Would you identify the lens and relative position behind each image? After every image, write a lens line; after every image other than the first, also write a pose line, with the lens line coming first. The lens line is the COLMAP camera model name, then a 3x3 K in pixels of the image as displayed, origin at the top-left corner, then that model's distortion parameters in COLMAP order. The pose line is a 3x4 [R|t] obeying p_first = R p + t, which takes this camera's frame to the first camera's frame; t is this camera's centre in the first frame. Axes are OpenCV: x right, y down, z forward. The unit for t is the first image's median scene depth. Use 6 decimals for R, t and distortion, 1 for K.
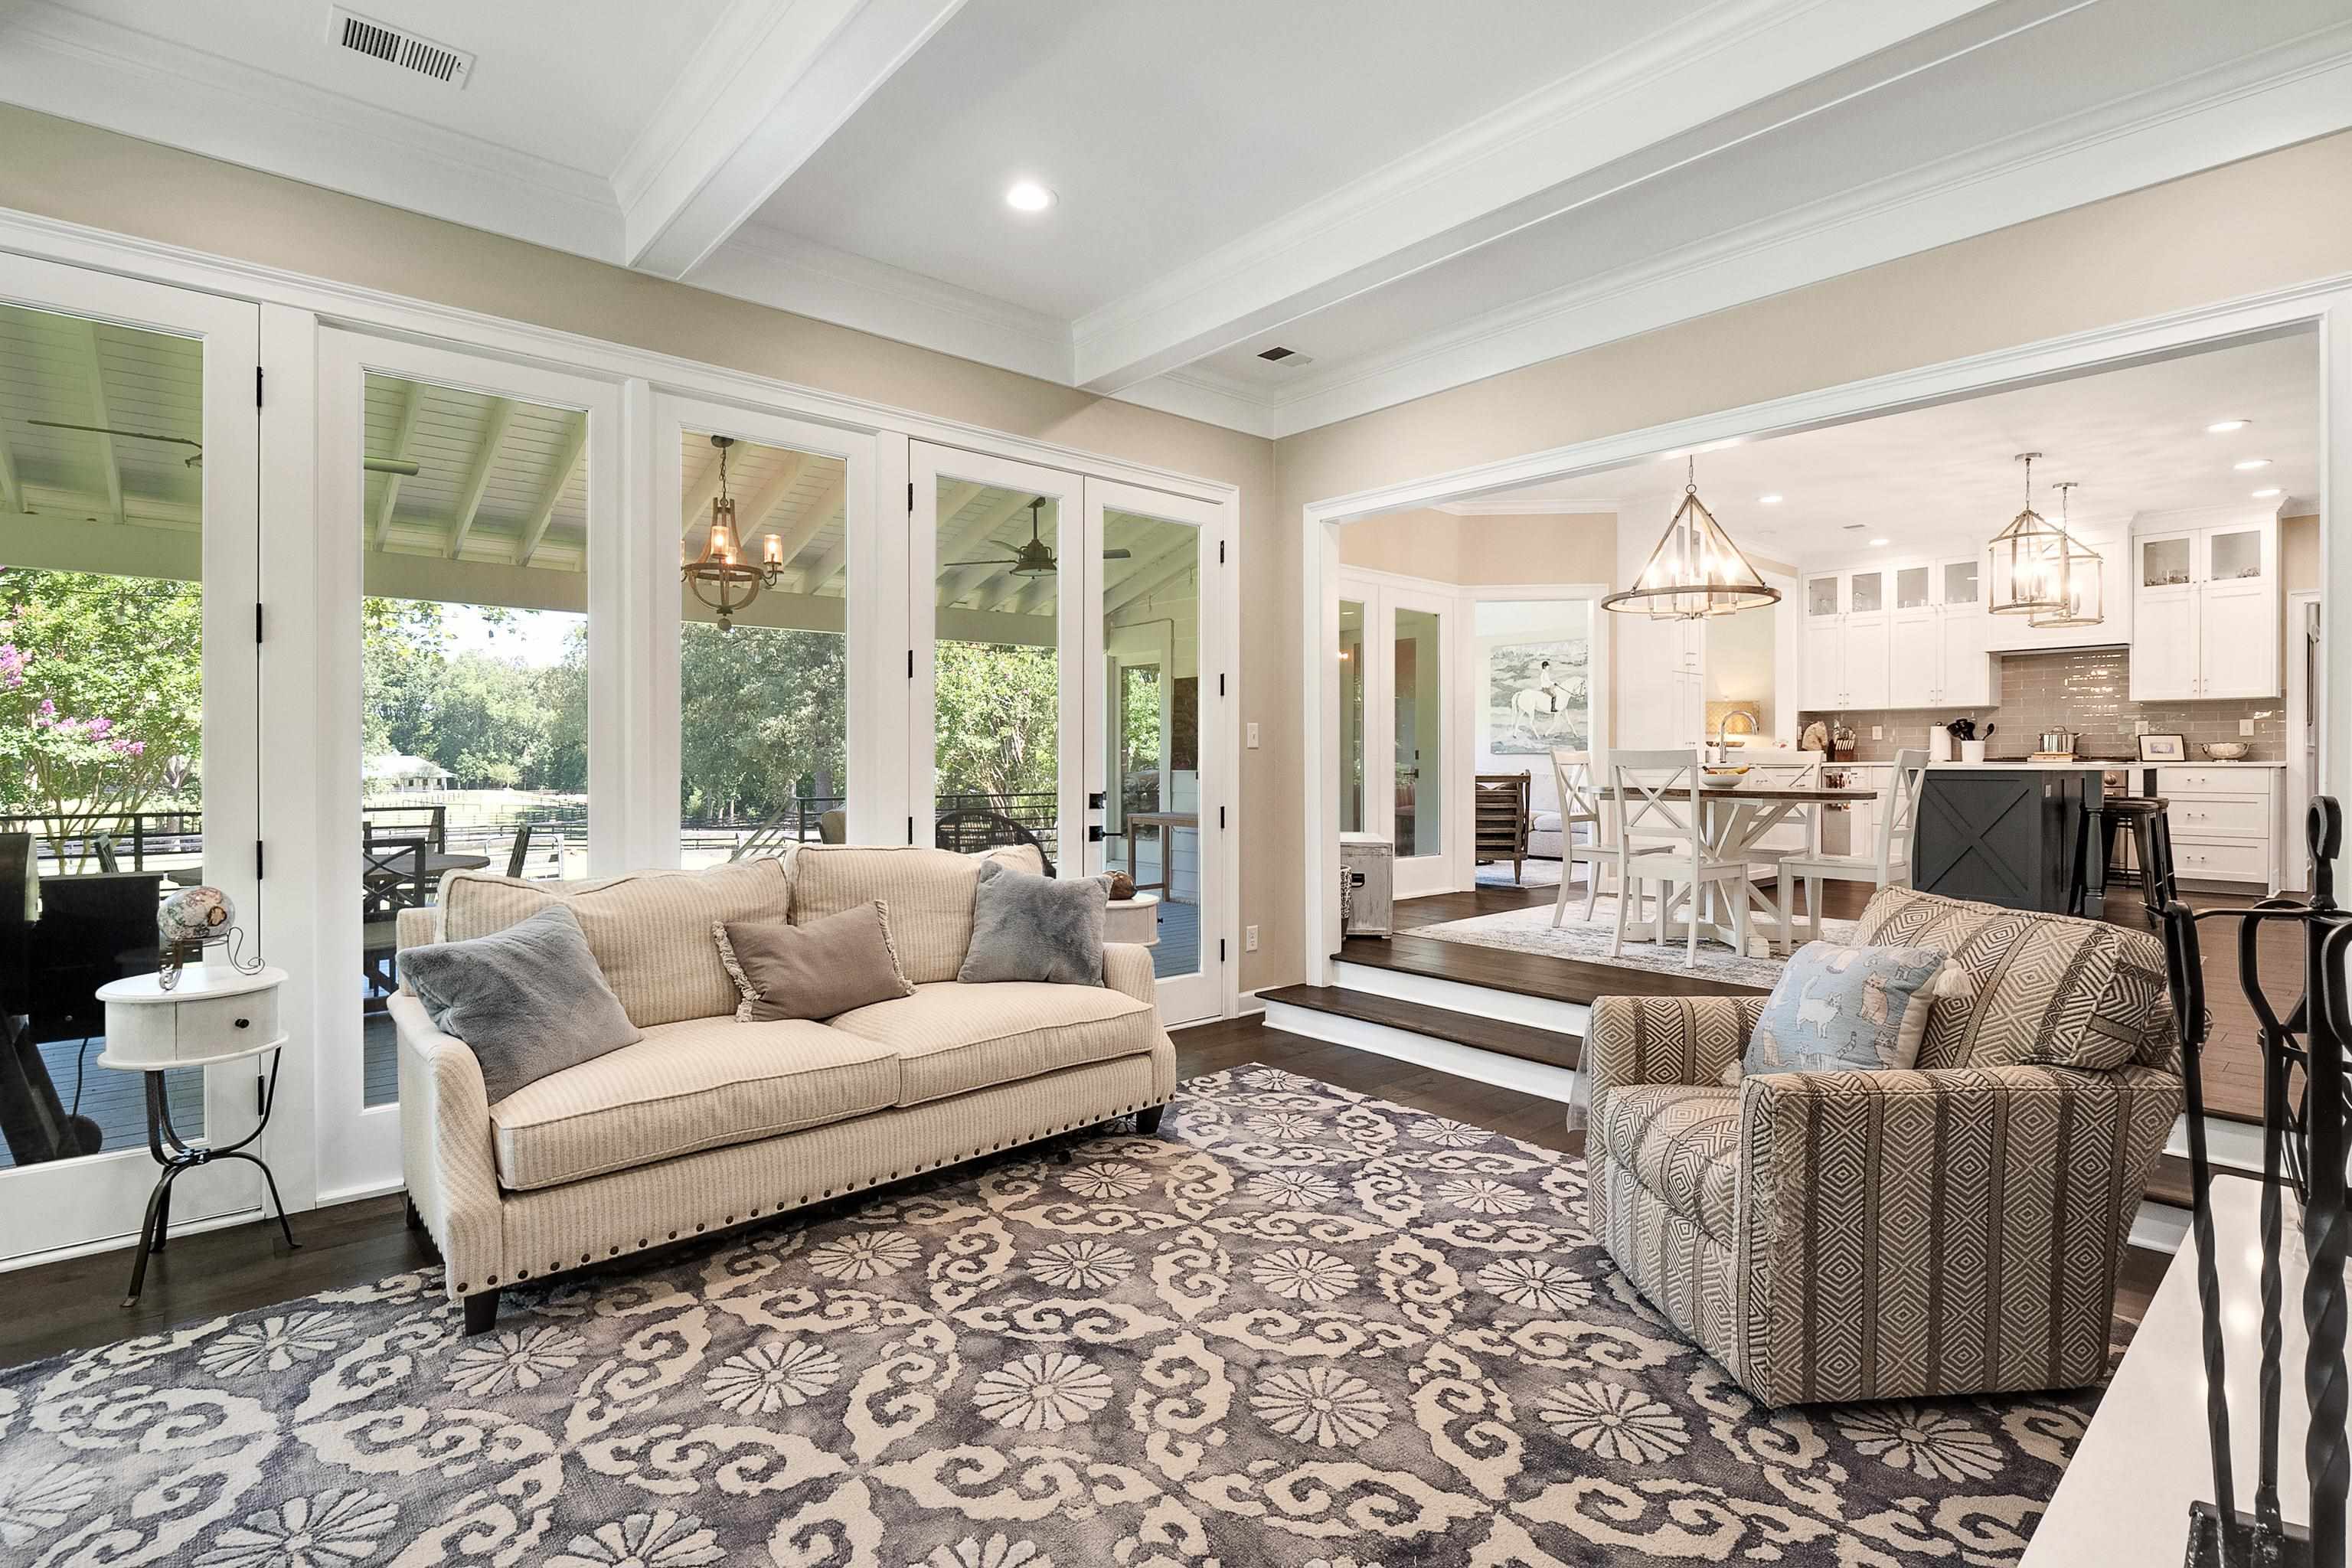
lens RADIAL K [[1116.4, 0, 1153.4], [0, 1116.4, 770.7], [0, 0, 1]] dist [-0.015337, -0.000481]
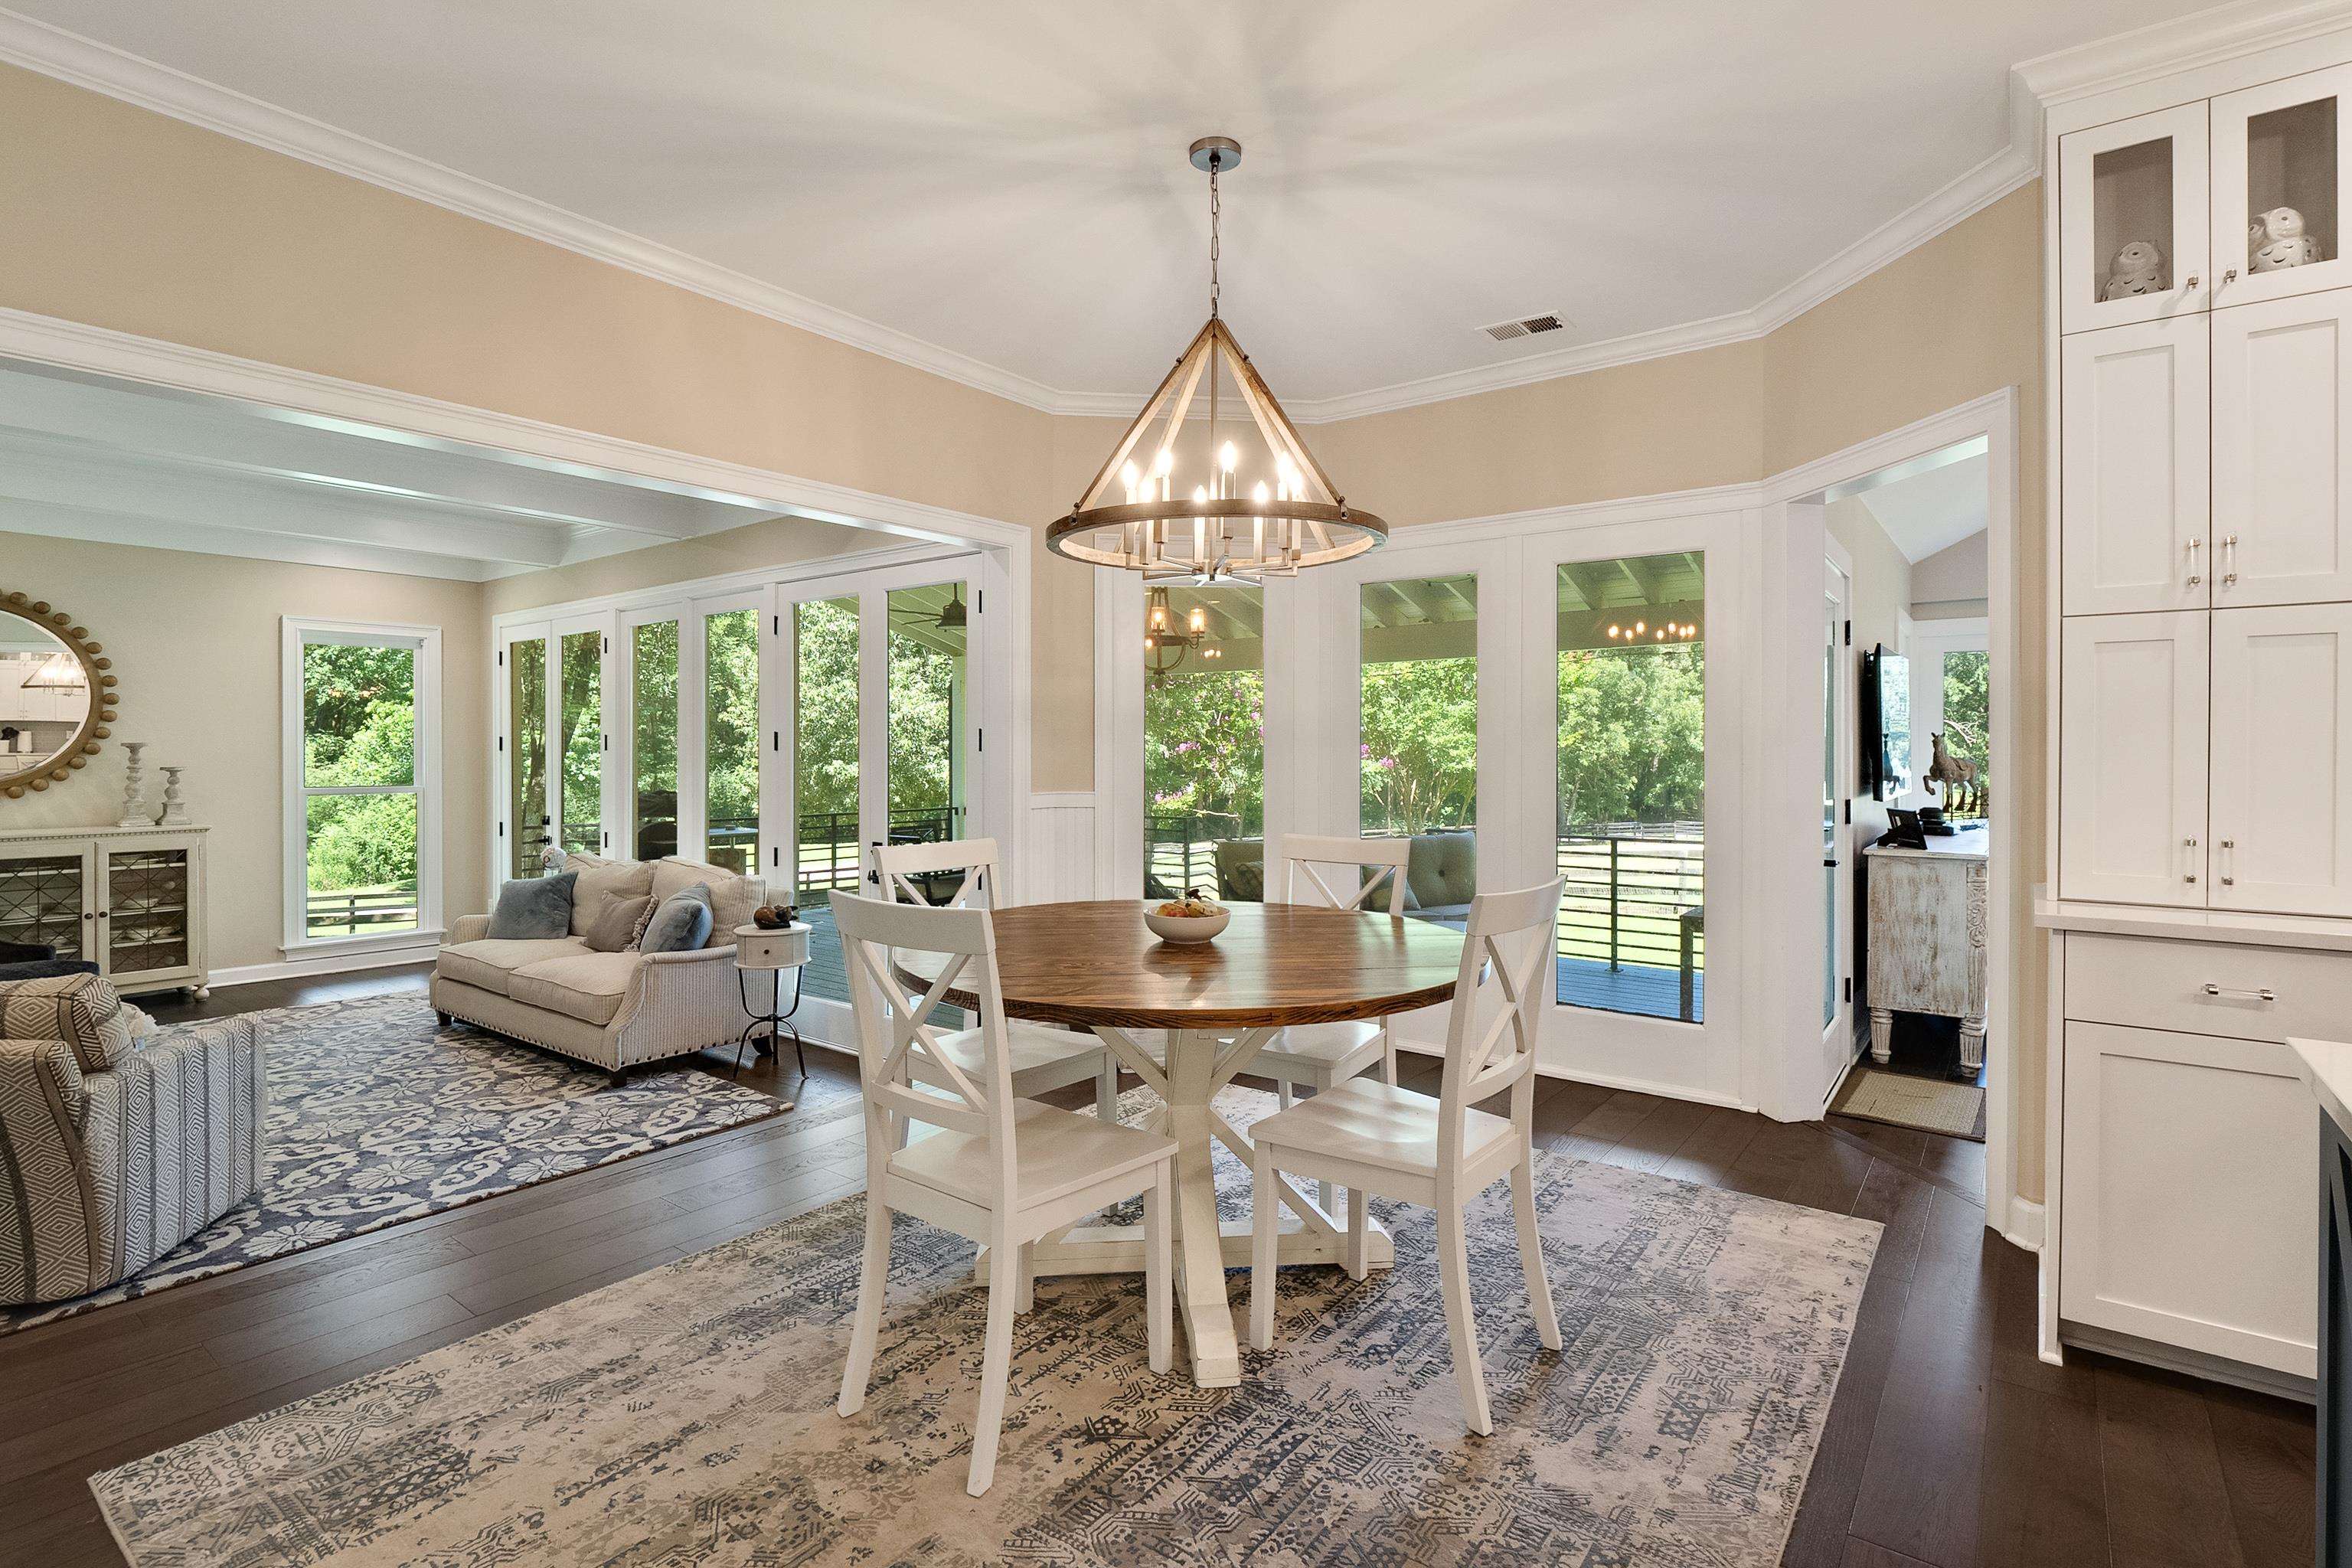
lens RADIAL K [[1116.4, 0, 1166.1], [0, 1116.4, 768.6], [0, 0, 1]] dist [-0.015337, -0.000481]
pose [[0.200665, 0.013883, -0.979561, 1.997120], [-0.010934, 0.999869, 0.011931, -0.129202], [0.979599, 0.008316, 0.200791, 1.873098]]
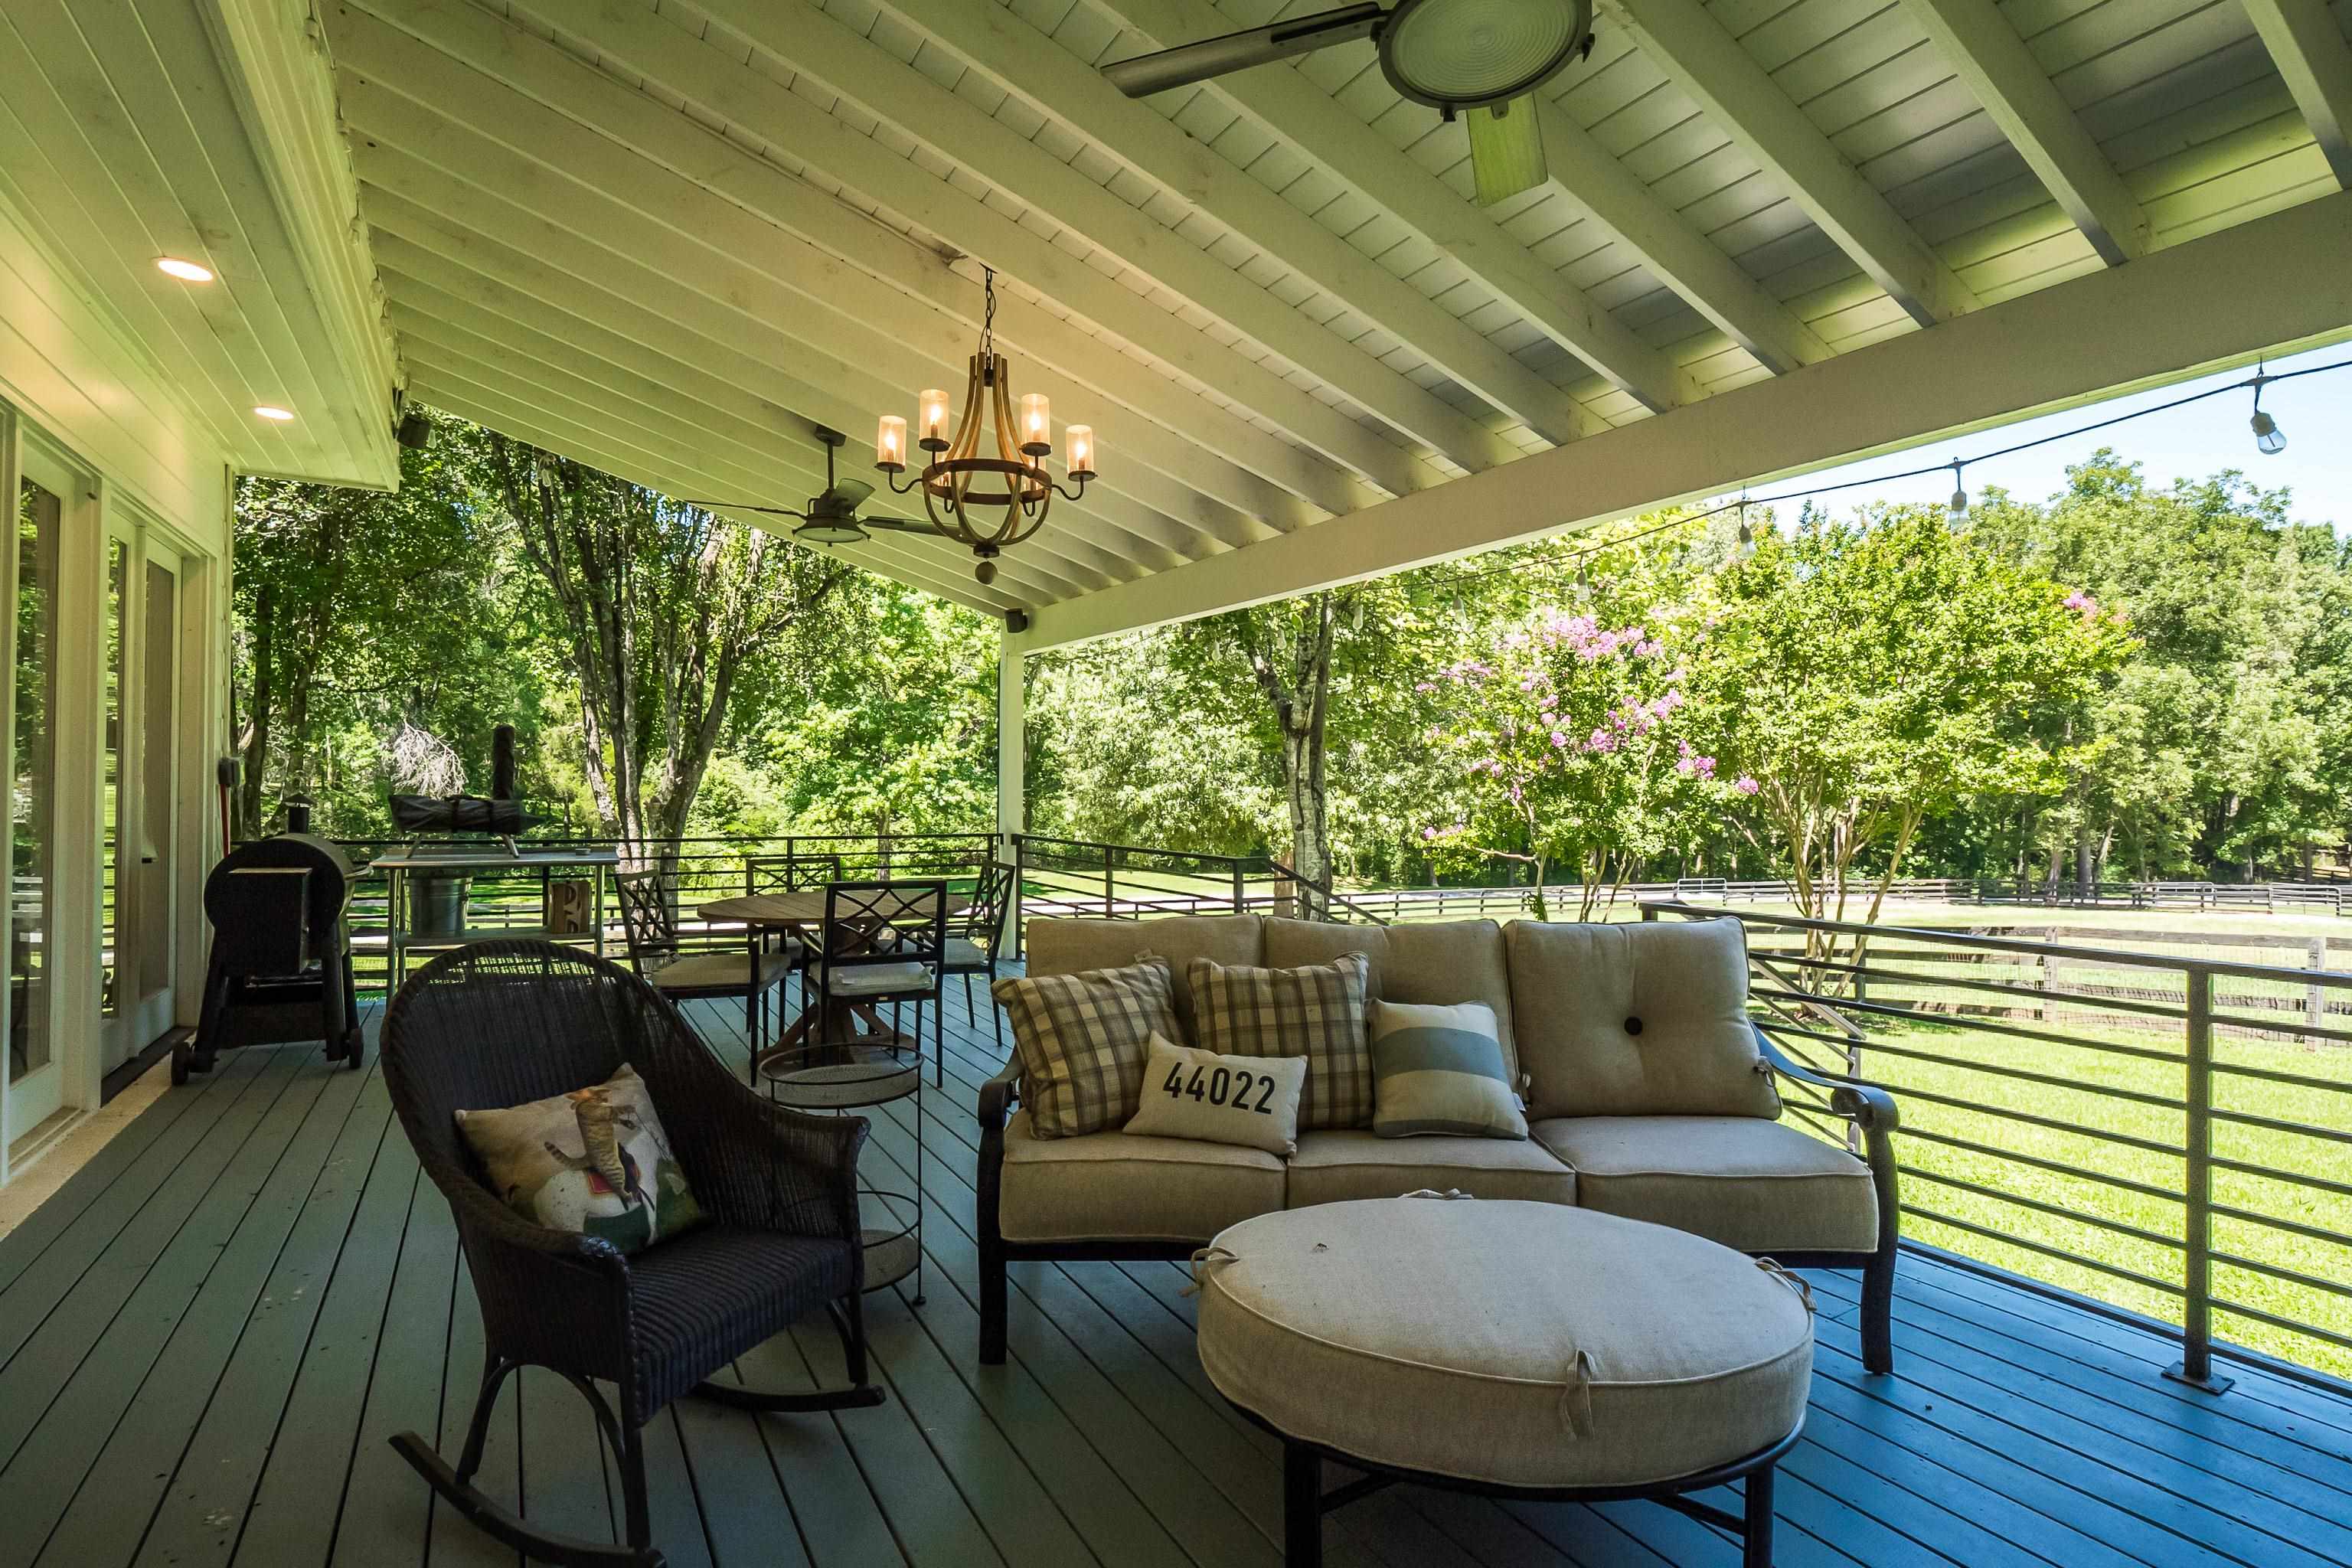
lens RADIAL K [[1089.8, 0, 1178.0], [0, 1089.8, 786.1], [0, 0, 1]] dist [-0.021549, 0.000136]
pose [[-0.160661, -0.002674, -0.987006, 1.695850], [-0.018441, 0.999830, 0.000293, -0.115959], [0.986837, 0.018248, -0.160683, 2.068161]]
